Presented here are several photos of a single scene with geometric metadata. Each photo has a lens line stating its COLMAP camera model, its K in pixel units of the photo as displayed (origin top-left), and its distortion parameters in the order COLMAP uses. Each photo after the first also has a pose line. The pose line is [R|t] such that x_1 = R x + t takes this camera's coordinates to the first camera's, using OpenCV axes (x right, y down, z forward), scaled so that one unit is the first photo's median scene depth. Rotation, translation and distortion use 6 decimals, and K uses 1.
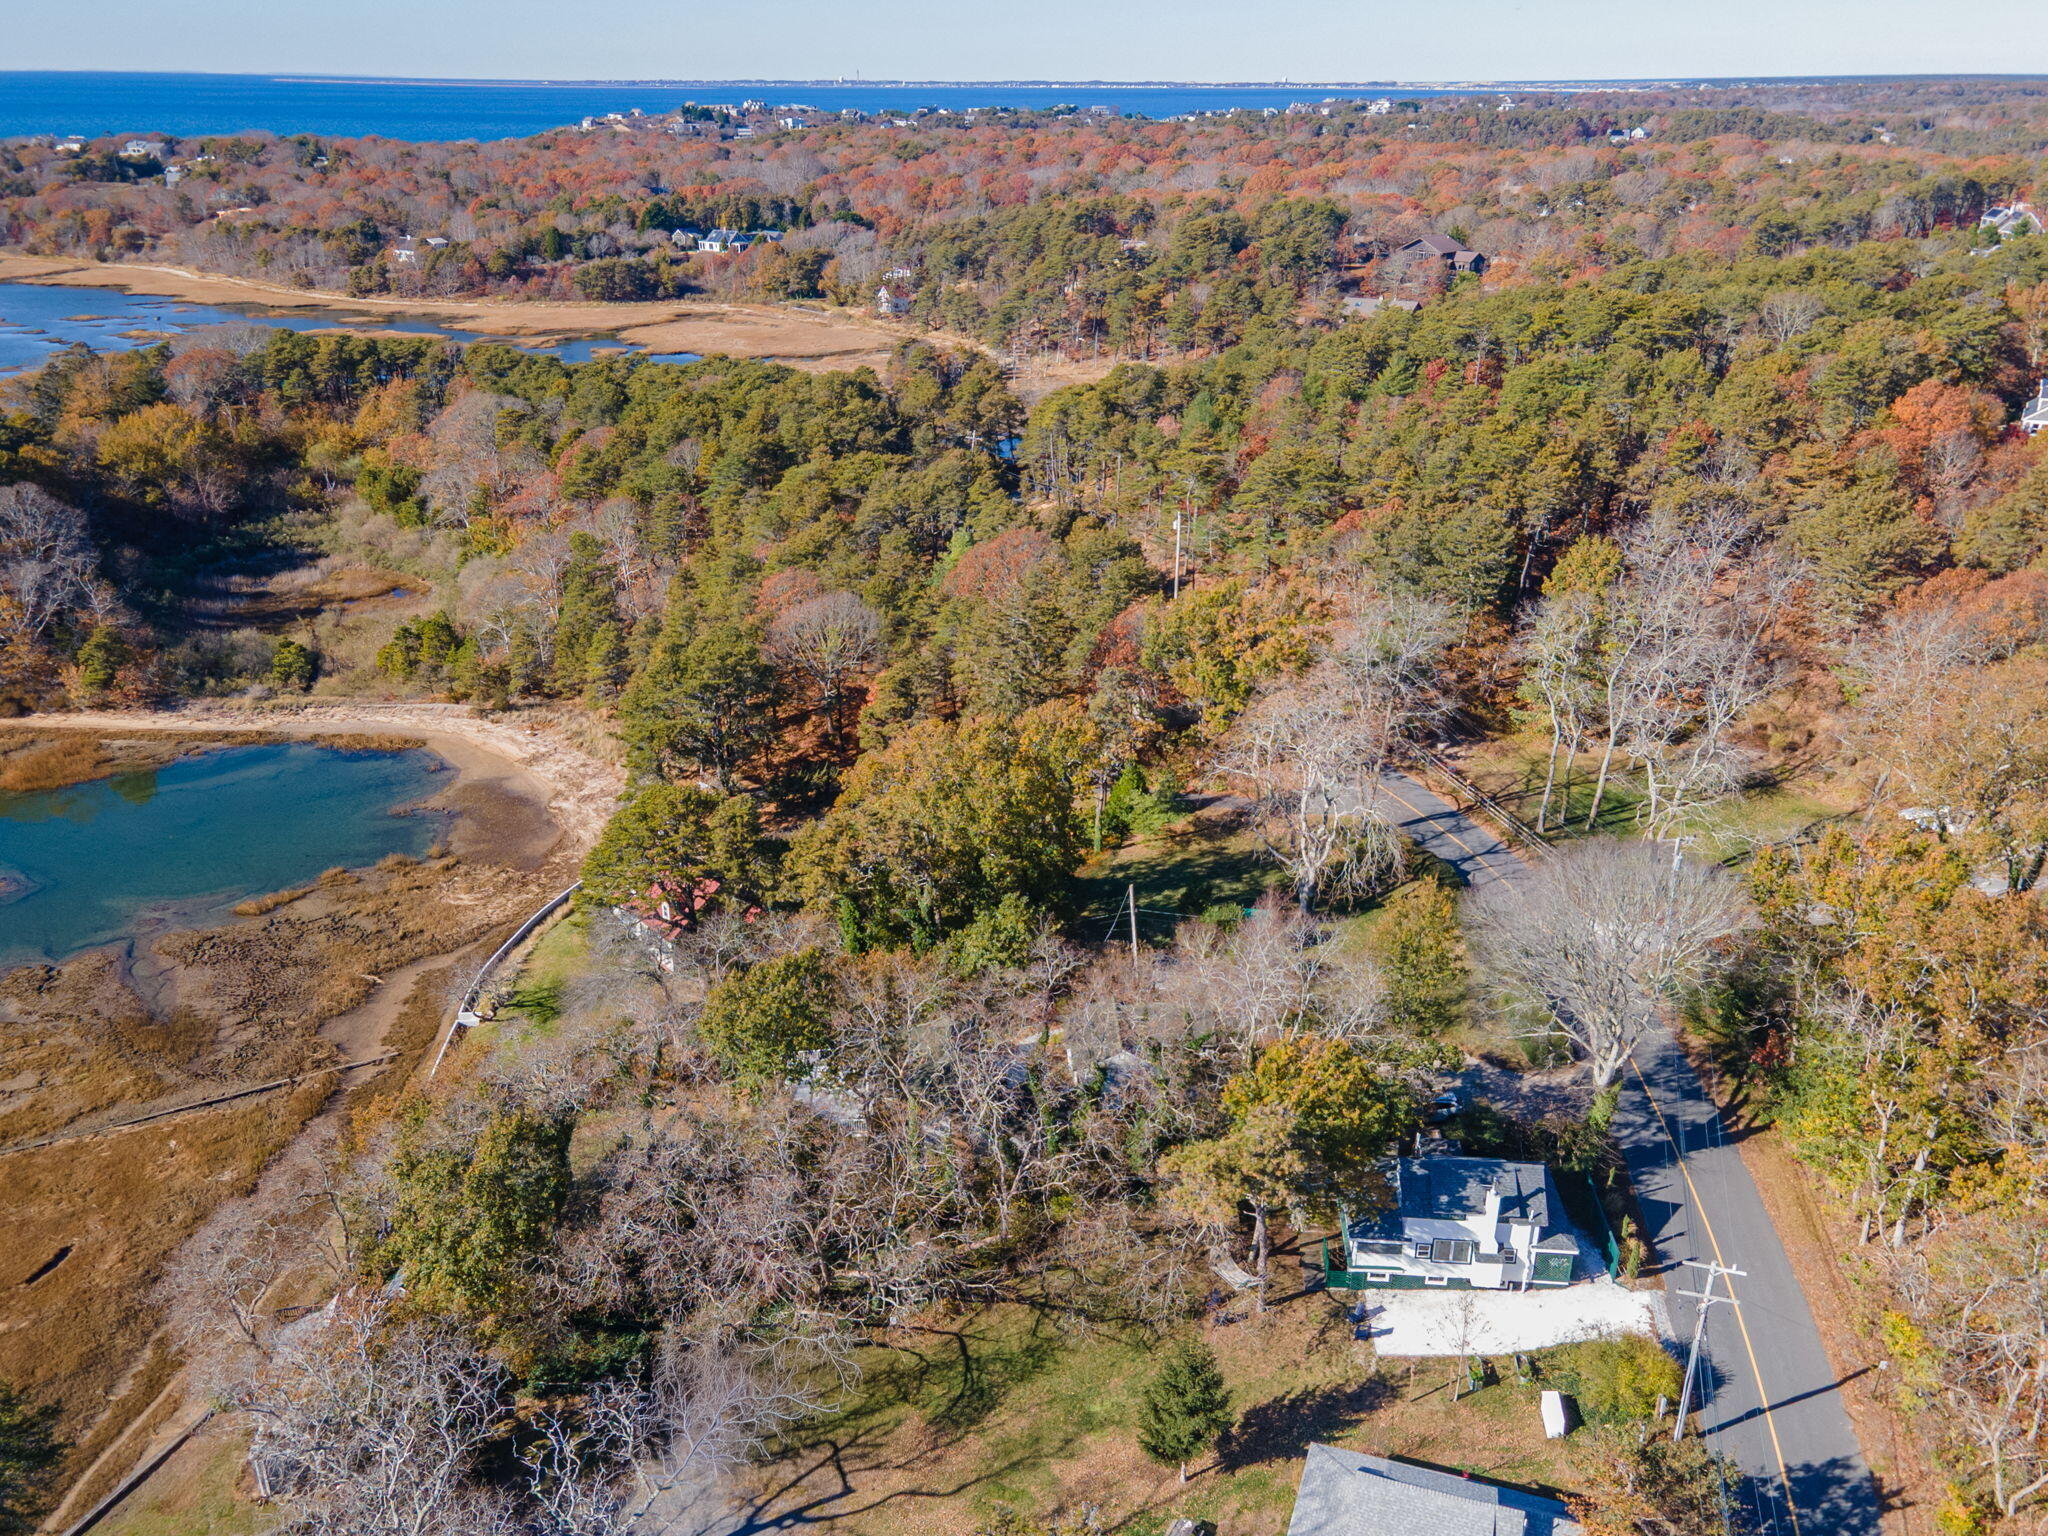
lens RADIAL K [[1657.0, 0, 1019.9], [0, 1657.0, 824.2], [0, 0, 1]] dist [0.008713, 0.067924]
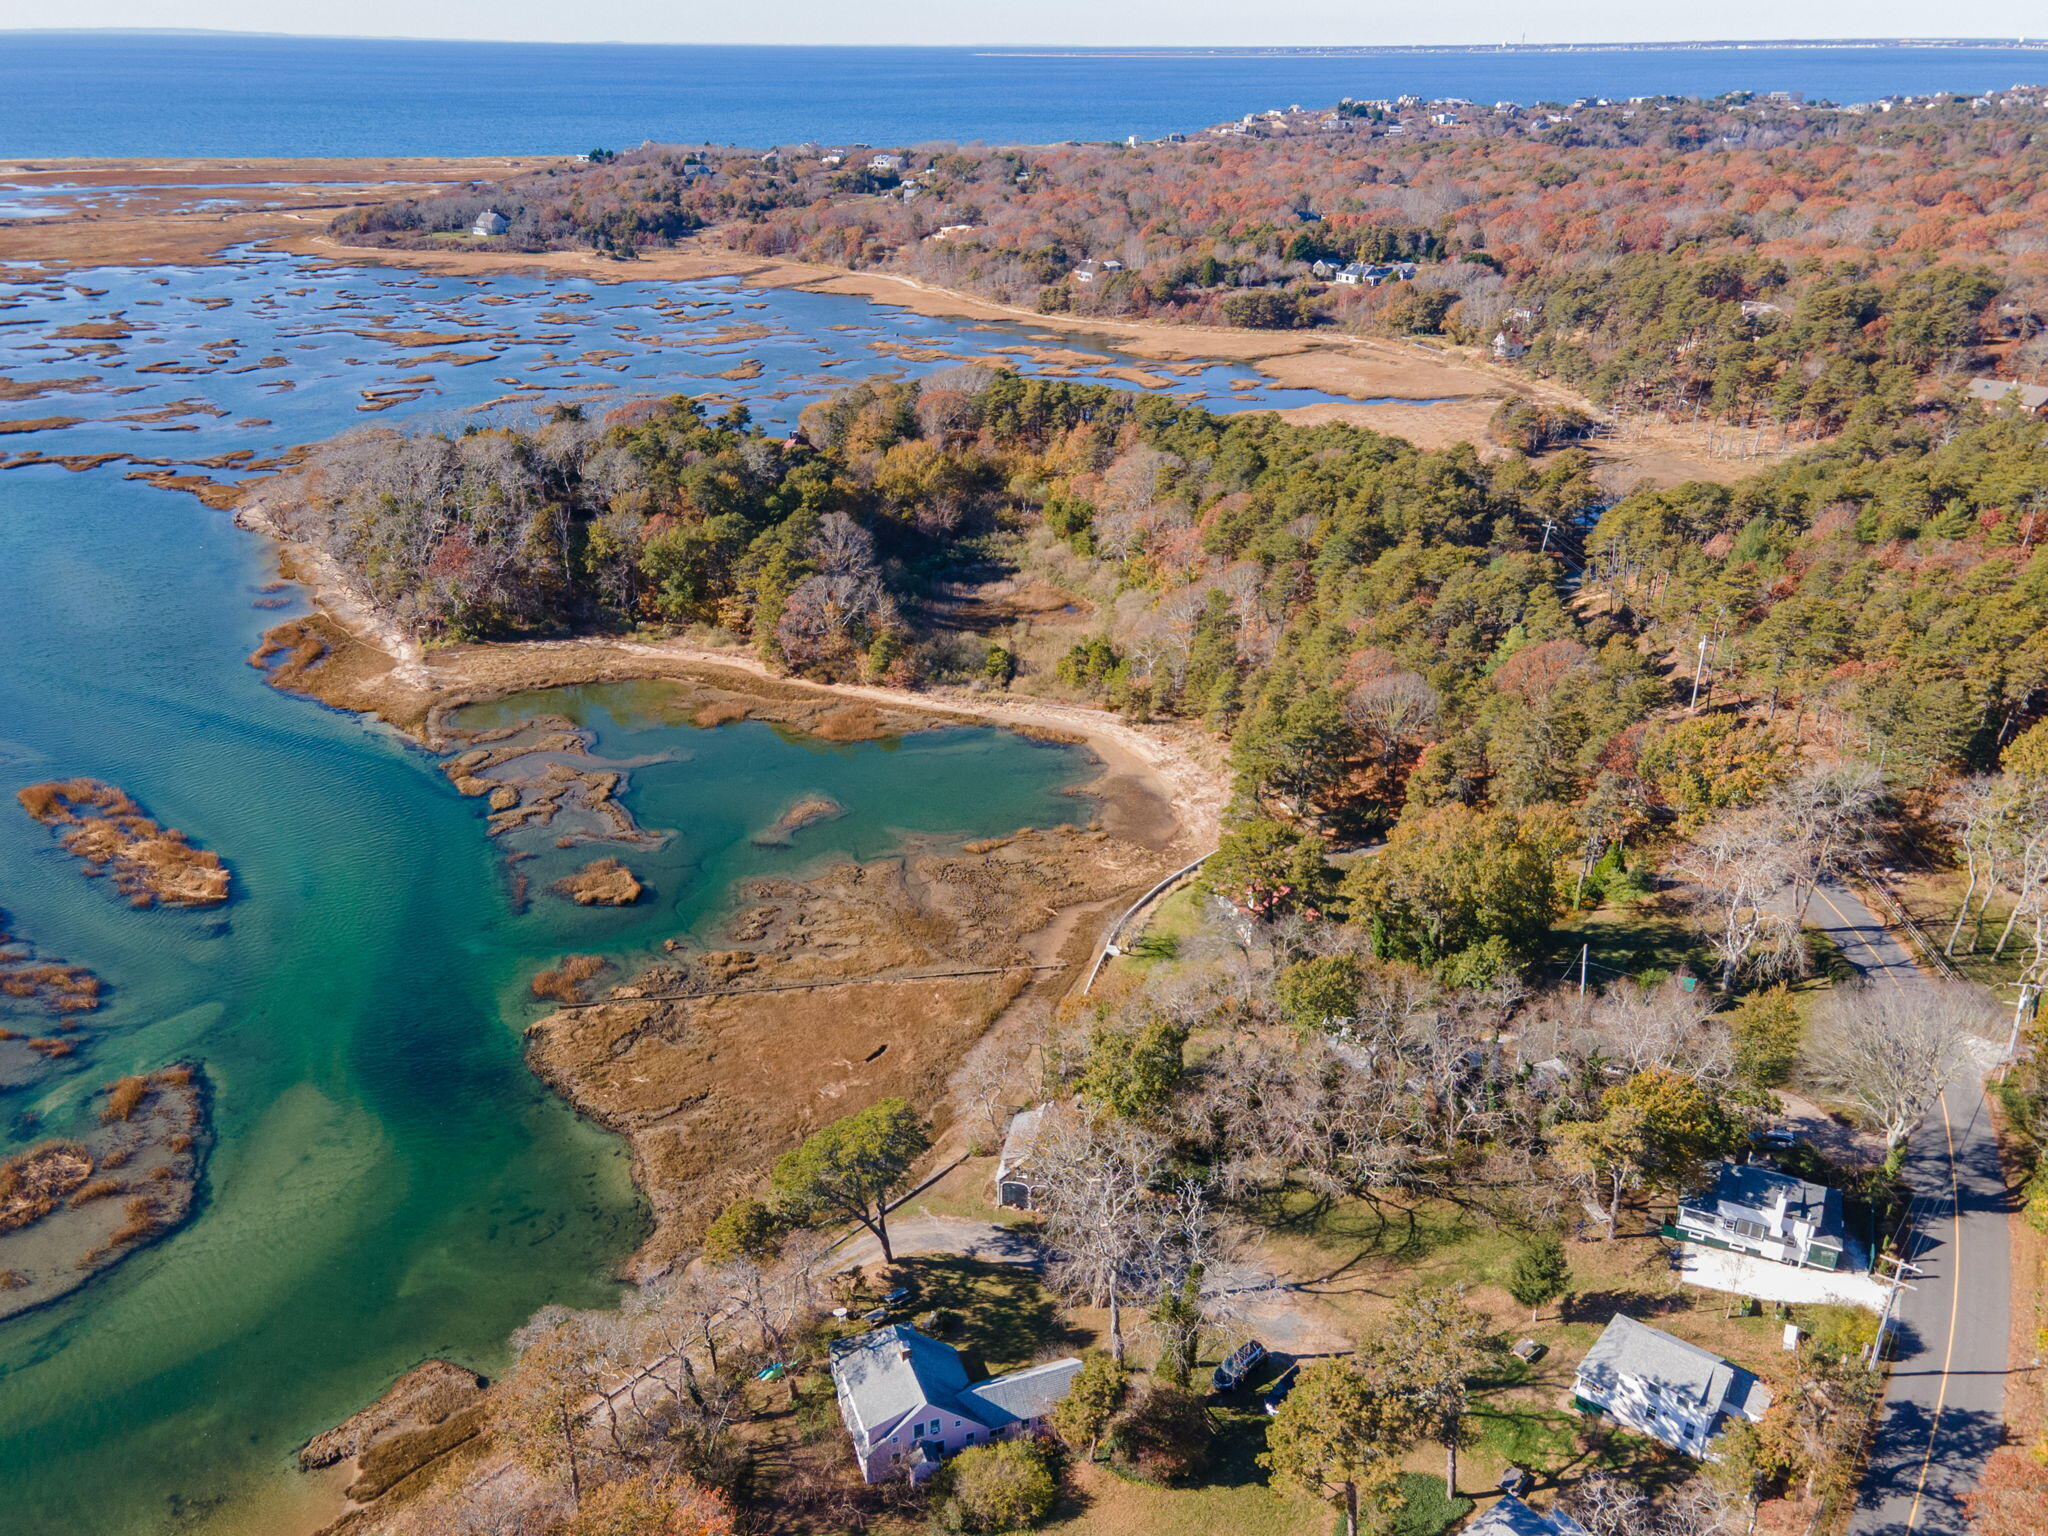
lens RADIAL K [[1627.2, 0, 1017.7], [0, 1627.2, 793.8], [0, 0, 1]] dist [0.024304, 0.022626]
pose [[0.935468, 0.146484, -0.321623, 0.021923], [-0.143689, 0.989087, 0.032551, -0.032892], [0.322882, 0.015763, 0.946308, -0.236155]]
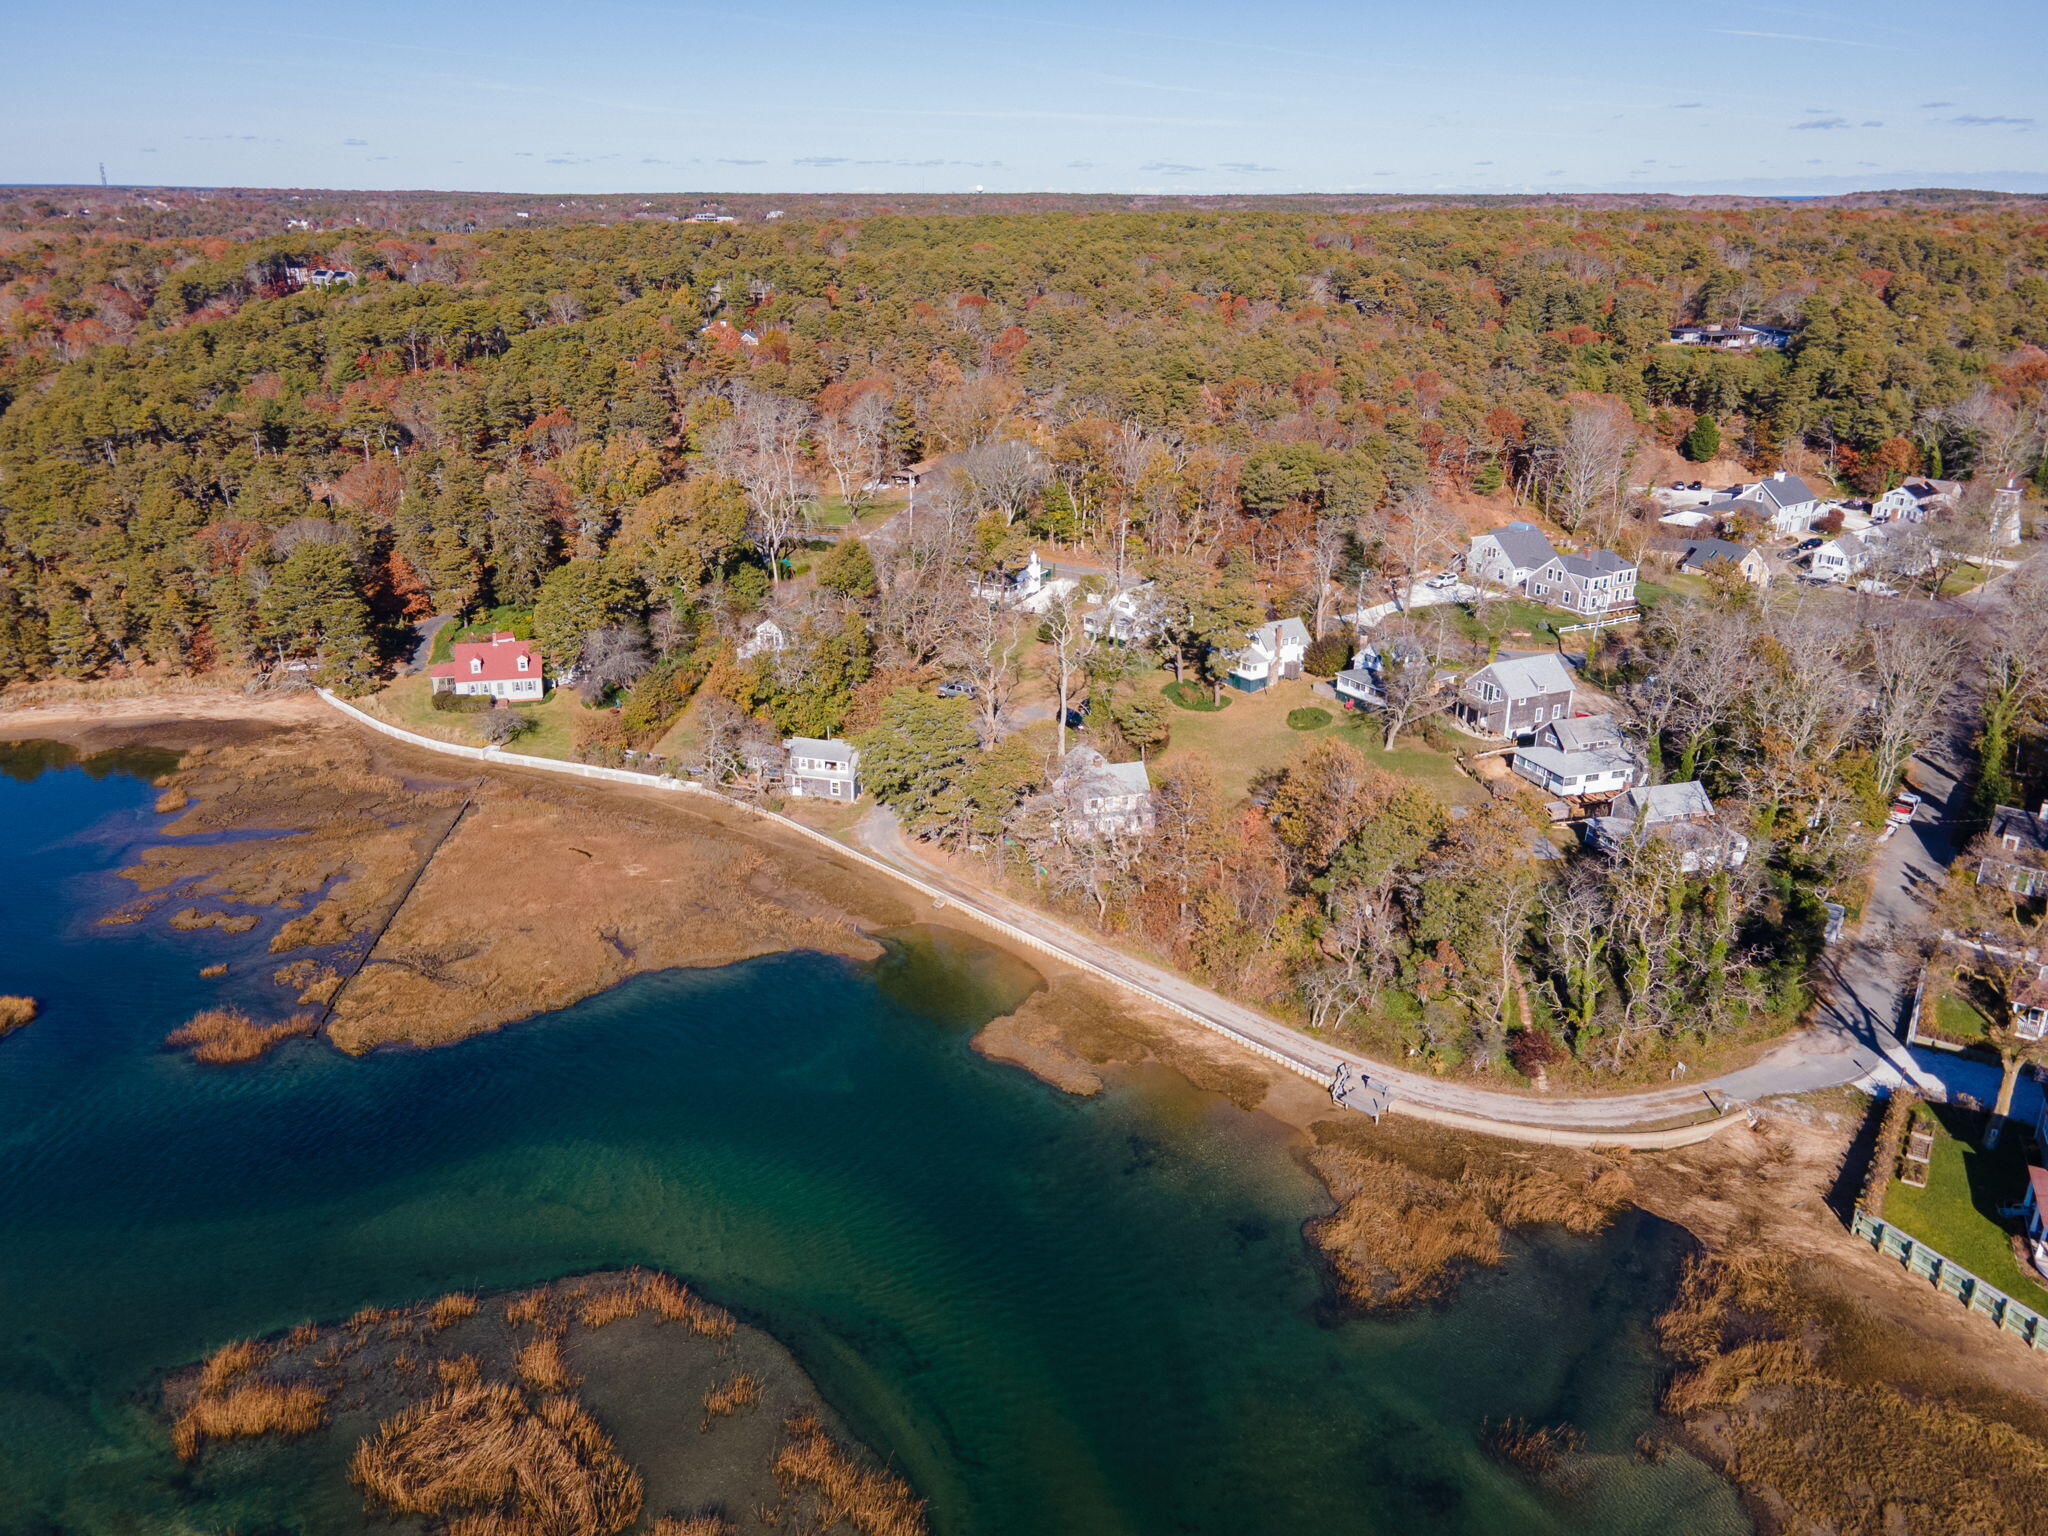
lens RADIAL K [[1494.8, 0, 1024.0], [0, 1494.8, 768.0], [0, 0, 1]] dist [0.016762, 0.029457]
pose [[0.403425, -0.327165, 0.854524, -0.746038], [0.366162, 0.913580, 0.176909, 0.037730], [-0.838555, 0.241525, 0.488356, -0.050217]]
